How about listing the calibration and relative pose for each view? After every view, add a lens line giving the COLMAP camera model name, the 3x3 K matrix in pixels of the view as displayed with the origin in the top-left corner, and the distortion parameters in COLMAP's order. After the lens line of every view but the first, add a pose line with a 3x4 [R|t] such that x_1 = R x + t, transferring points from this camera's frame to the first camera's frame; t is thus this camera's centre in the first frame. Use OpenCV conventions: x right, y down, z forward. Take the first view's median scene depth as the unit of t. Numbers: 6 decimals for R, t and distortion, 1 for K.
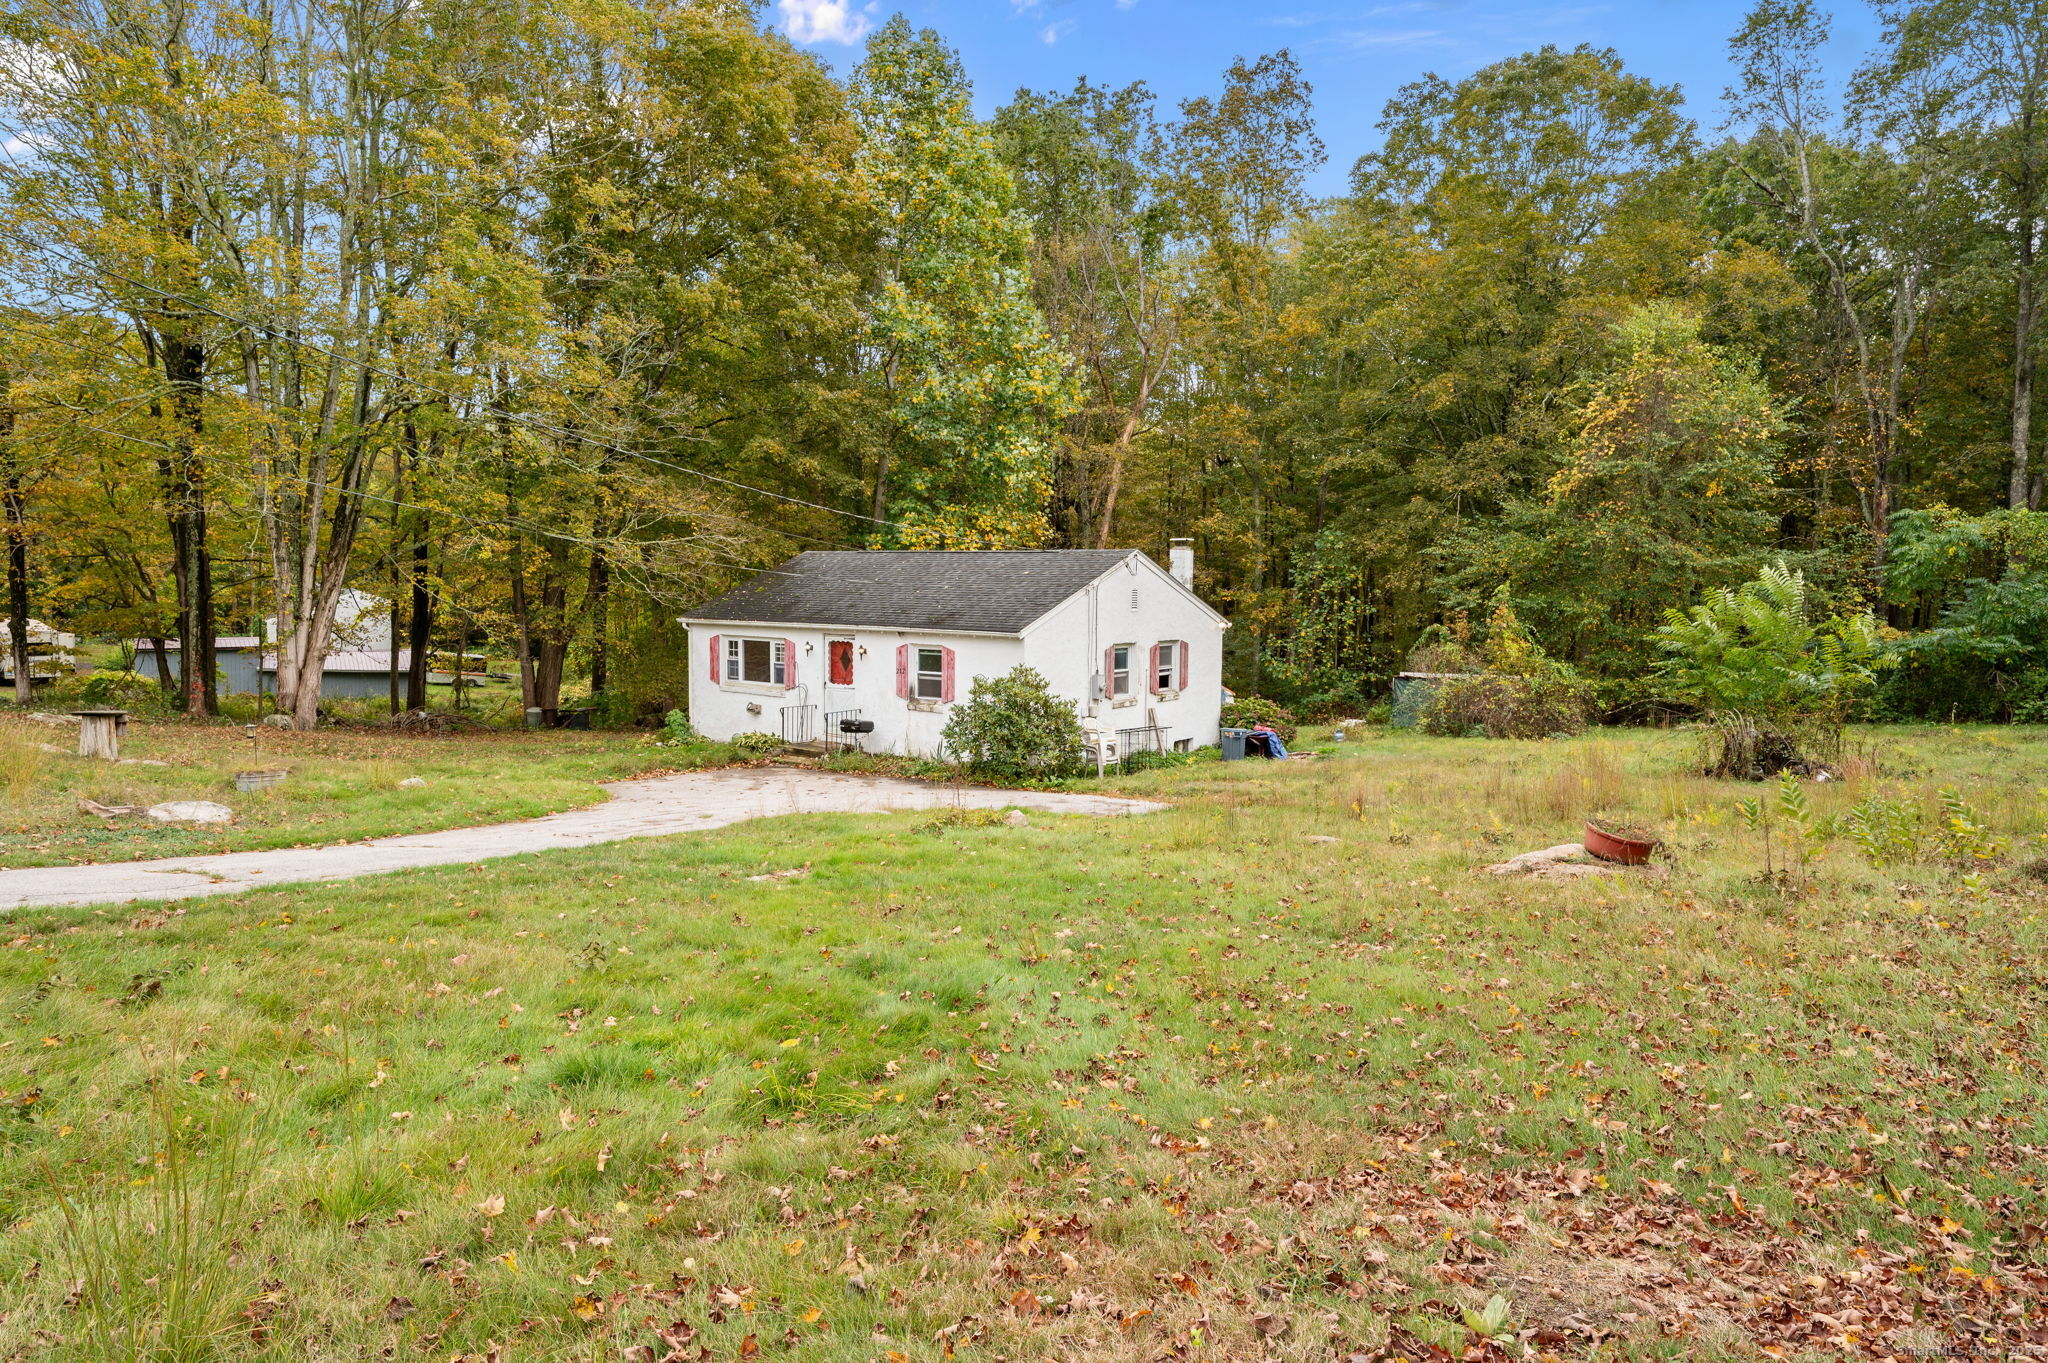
lens RADIAL K [[1236.5, 0, 1022.6], [0, 1236.5, 690.6], [0, 0, 1]] dist [-0.004555, -0.004292]
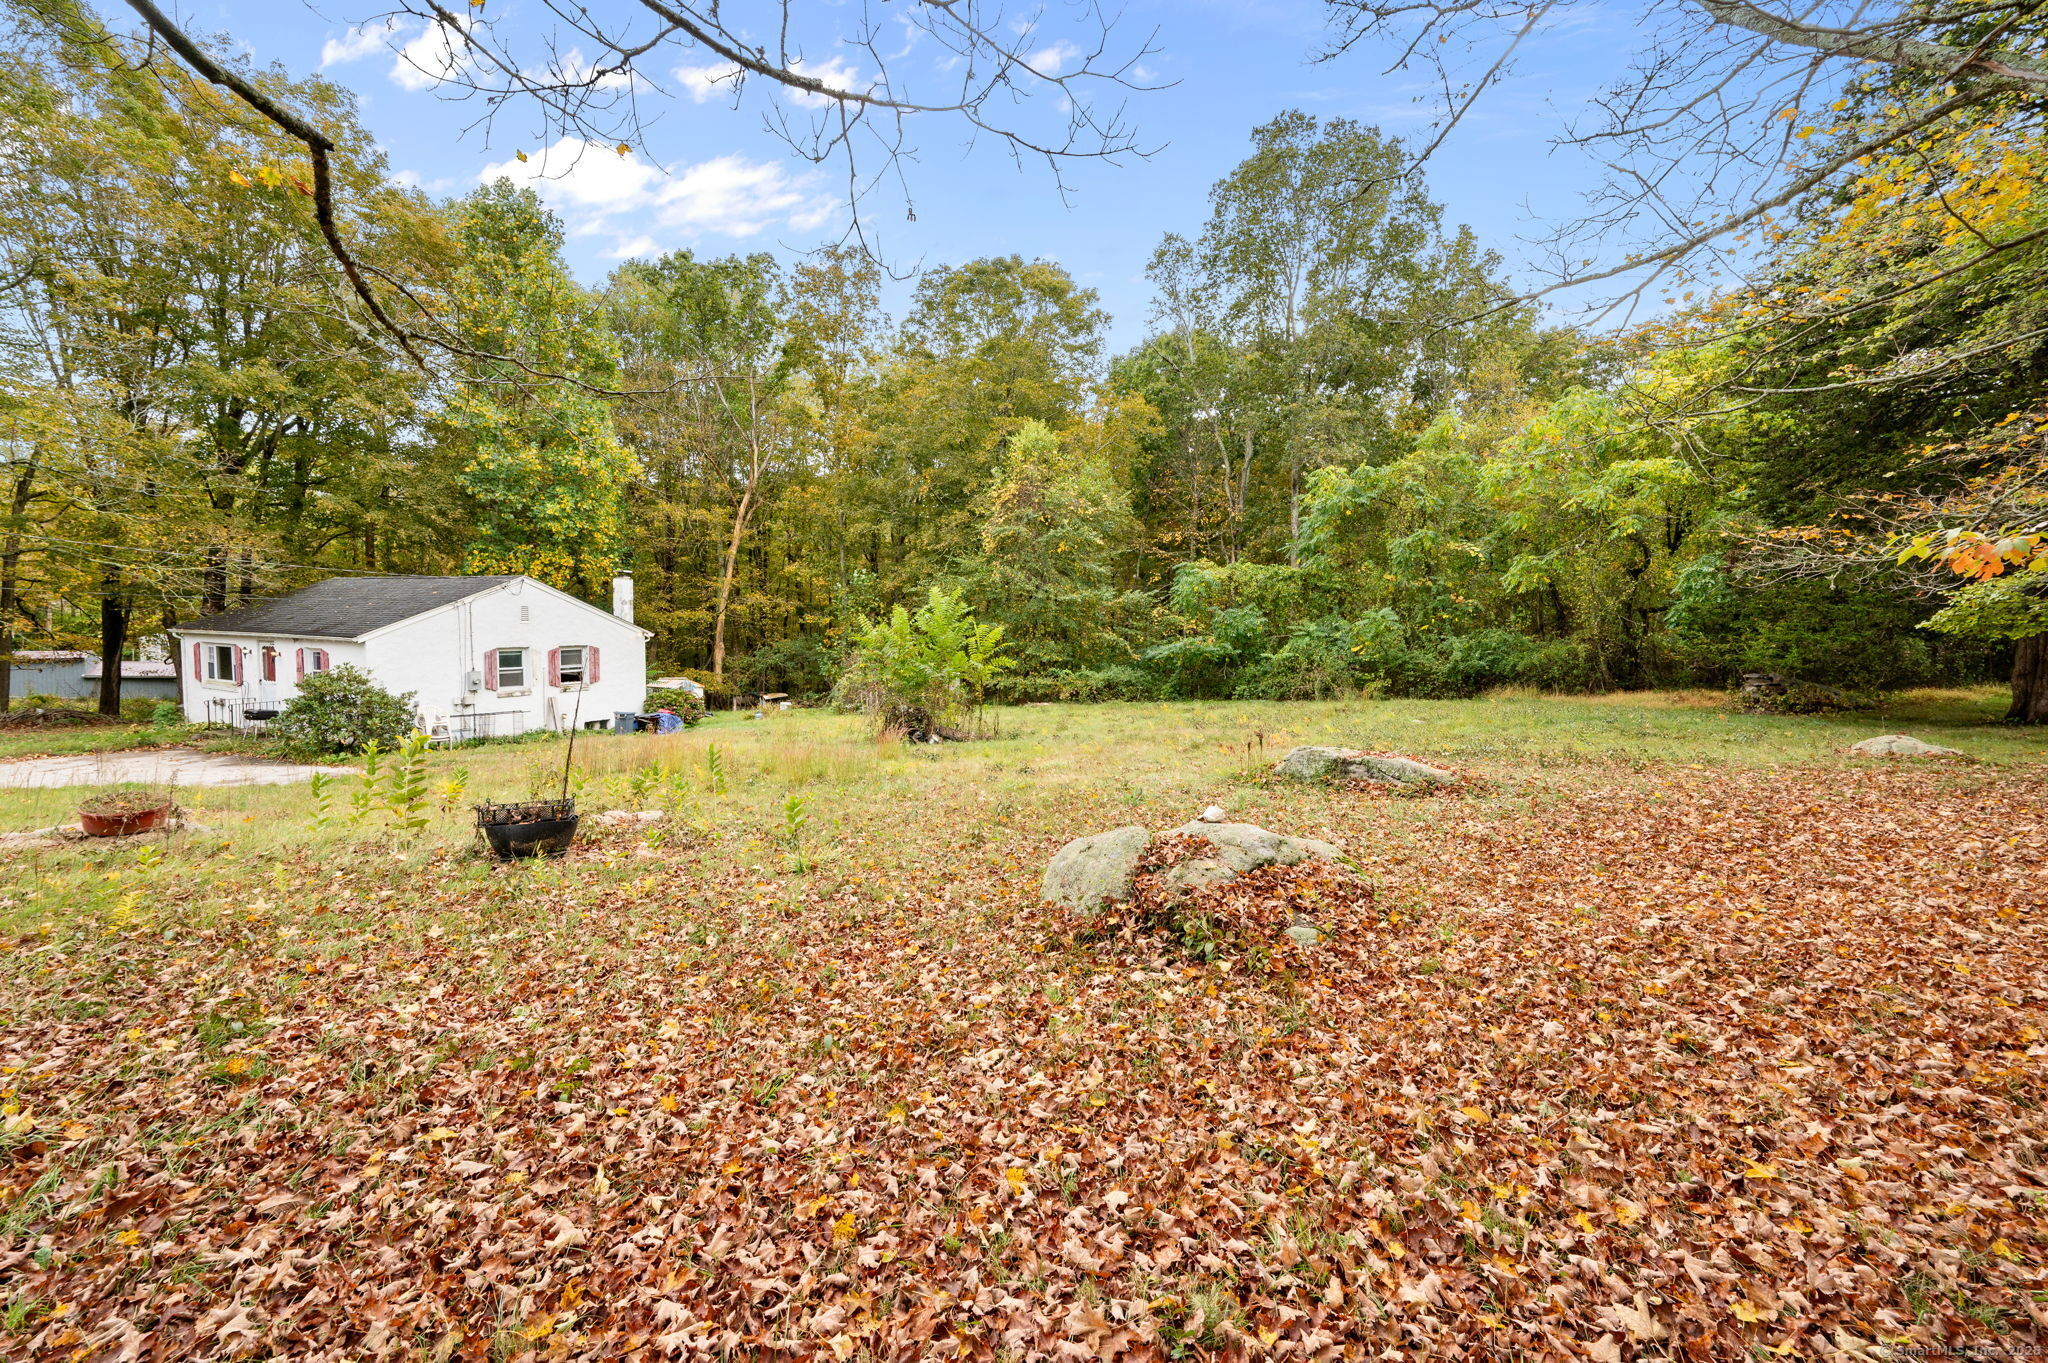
lens RADIAL K [[833.9, 0, 1027.2], [0, 833.9, 674.3], [0, 0, 1]] dist [-0.000689, -0.000053]
pose [[0.979409, -0.008082, 0.201723, 0.444983], [0.011401, 0.999818, -0.015296, 0.009723], [-0.201562, 0.017281, 0.979323, 0.029870]]
